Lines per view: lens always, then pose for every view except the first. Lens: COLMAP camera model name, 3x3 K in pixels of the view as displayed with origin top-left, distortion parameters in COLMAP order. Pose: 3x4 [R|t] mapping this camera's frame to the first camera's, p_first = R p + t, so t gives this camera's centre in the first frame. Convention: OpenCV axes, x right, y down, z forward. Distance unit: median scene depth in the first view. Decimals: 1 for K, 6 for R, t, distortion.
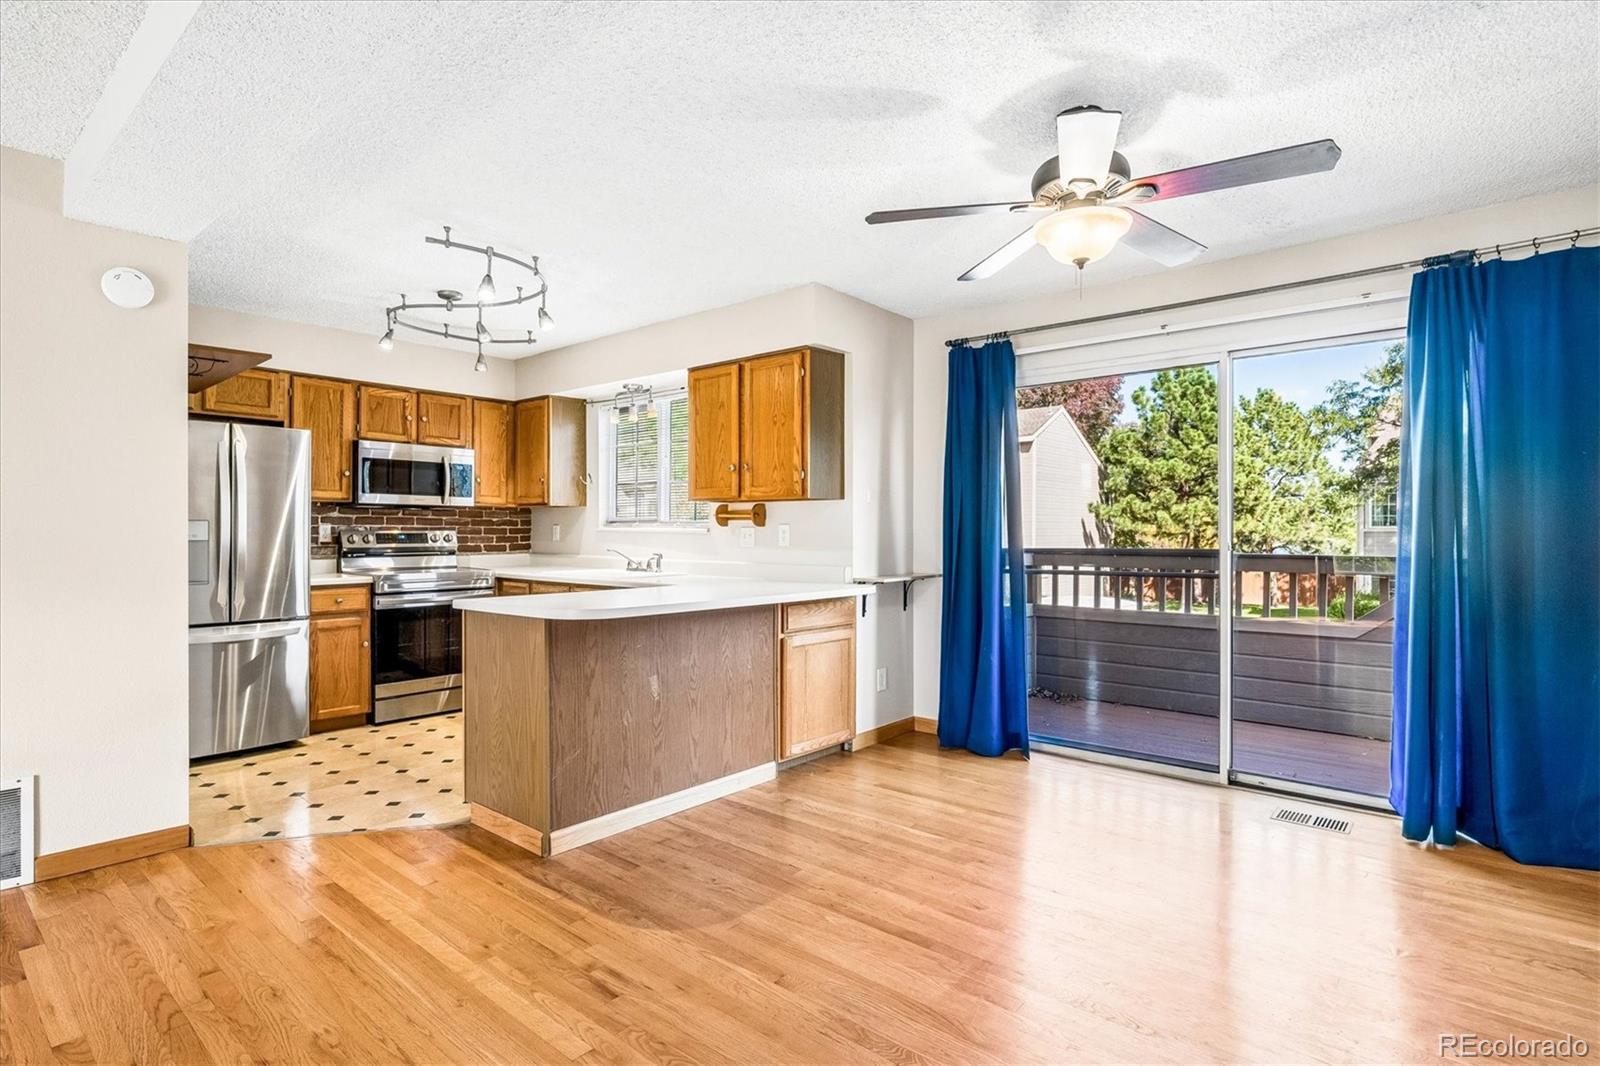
lens RADIAL K [[794.4, 0, 800.0], [0, 794.4, 533.0], [0, 0, 1]] dist [-0.001856, 0.001111]
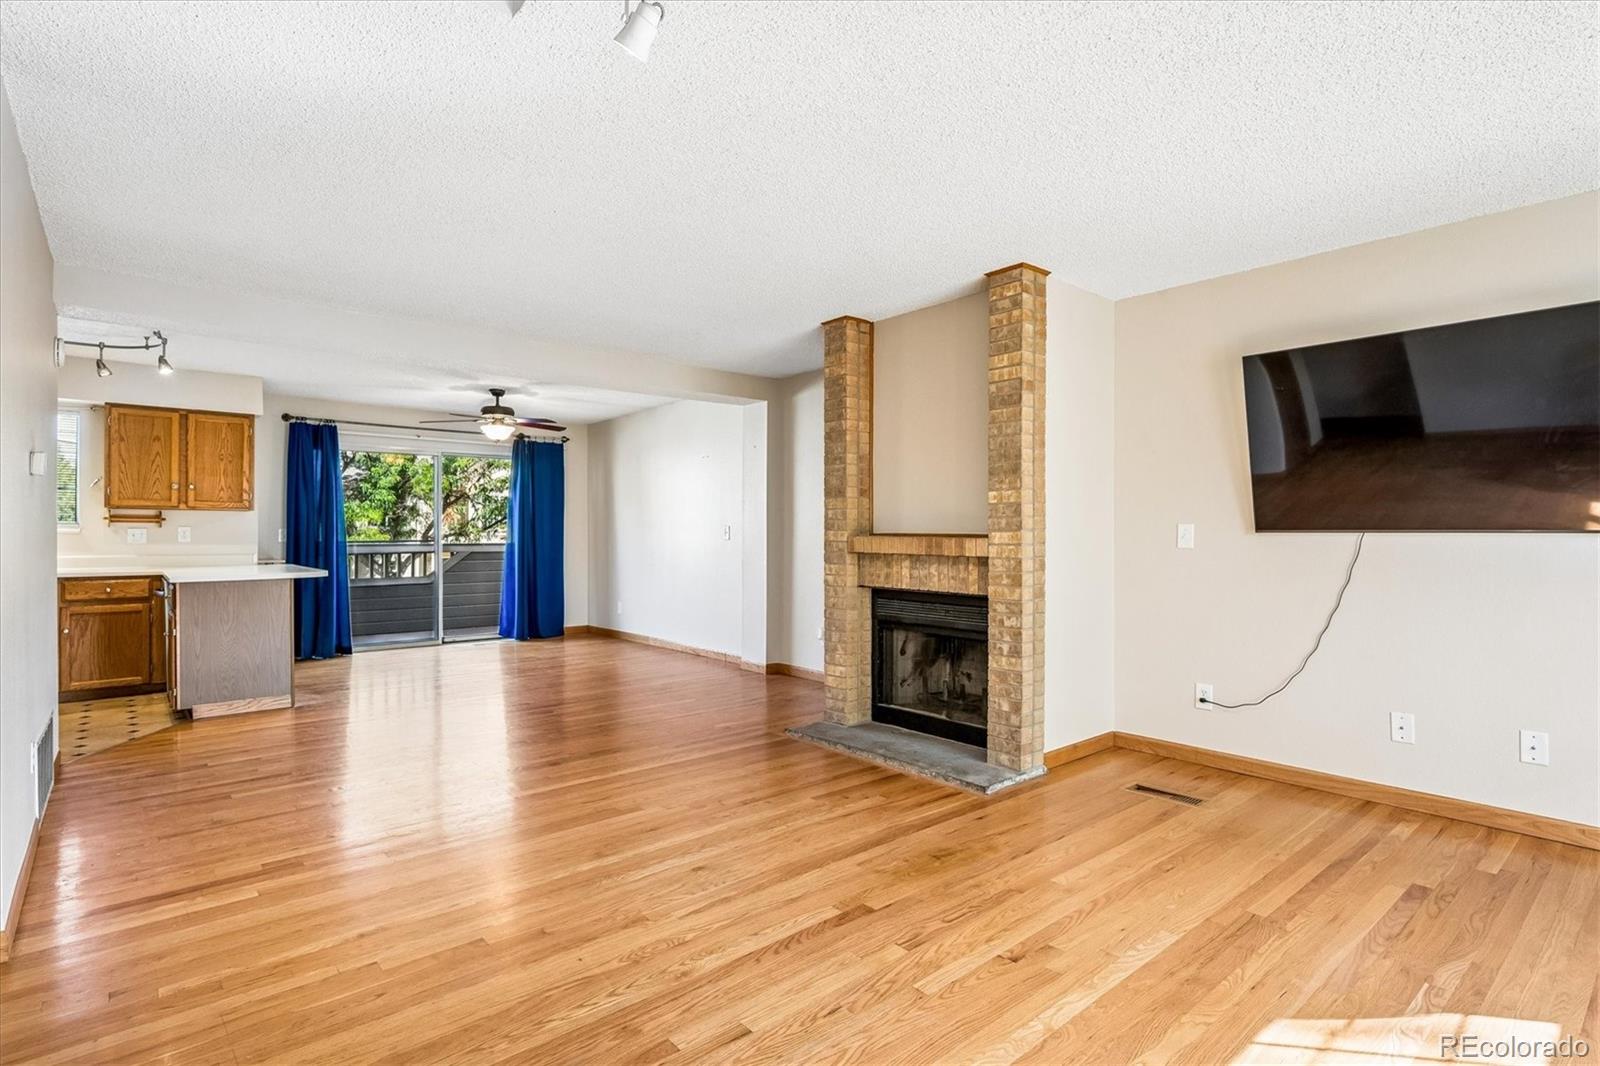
lens RADIAL K [[795.1, 0, 804.9], [0, 795.1, 537.5], [0, 0, 1]] dist [-0.004306, 0.000114]
pose [[0.149056, -0.006393, 0.988808, -1.326132], [-0.000650, 0.999978, 0.006563, -0.001643], [-0.988829, -0.001621, 0.149049, -0.311470]]
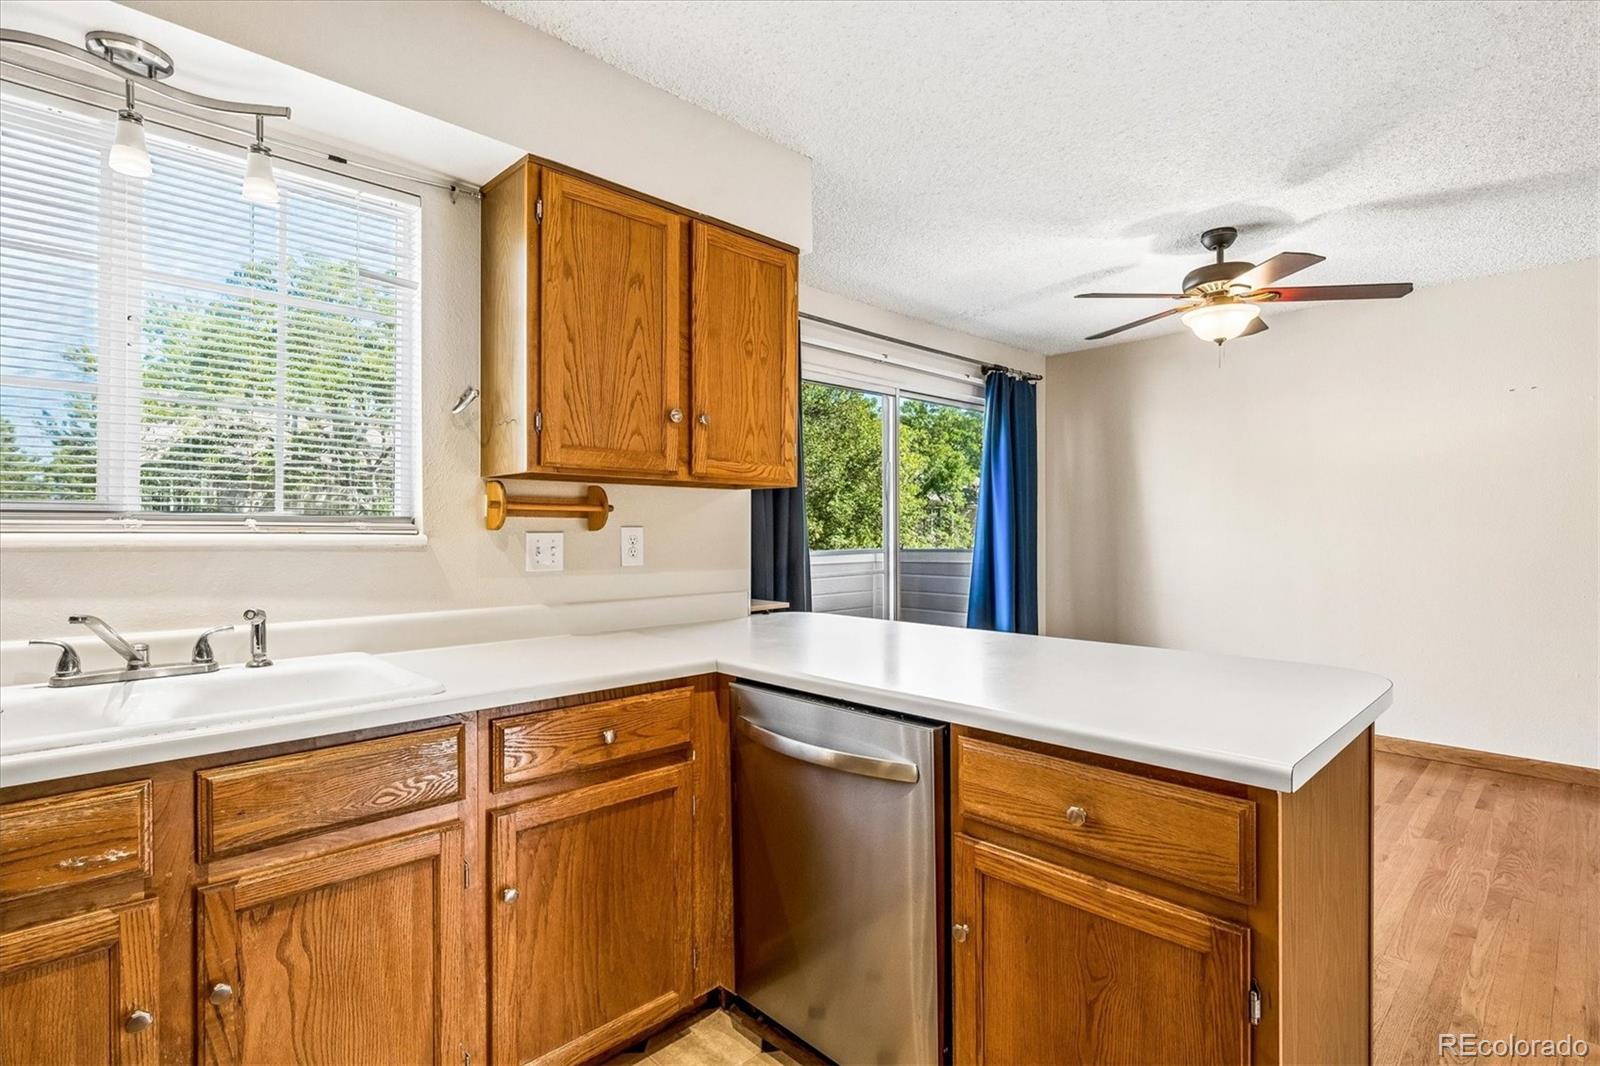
lens RADIAL K [[778.6, 0, 806.3], [0, 778.6, 529.7], [0, 0, 1]] dist [-0.001562, 0.000135]
pose [[0.084981, -0.001093, 0.996382, -0.584849], [0.003408, 0.999994, 0.000806, -0.009578], [-0.996377, 0.003327, 0.084985, 0.891067]]
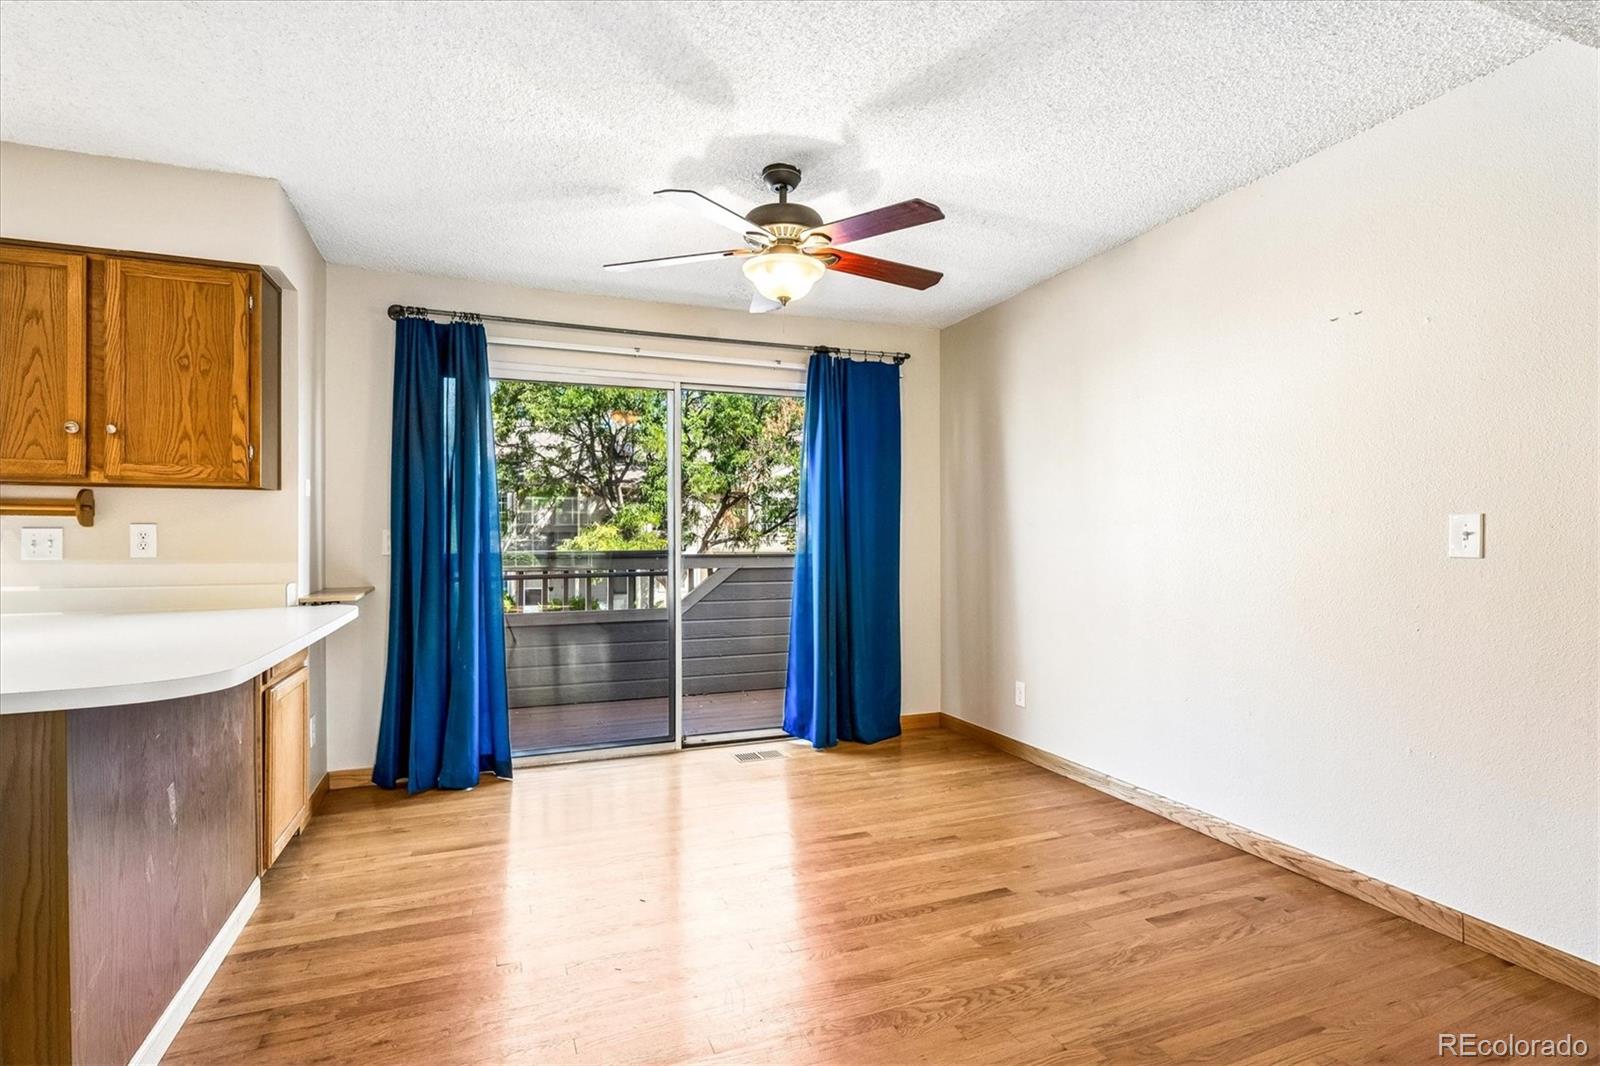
lens RADIAL K [[795.1, 0, 804.9], [0, 795.1, 537.5], [0, 0, 1]] dist [-0.004306, 0.000114]
pose [[0.464535, -0.002207, 0.885552, -0.362183], [0.002620, 0.999996, 0.001117, 0.000860], [-0.885551, 0.001801, 0.464539, 0.245114]]
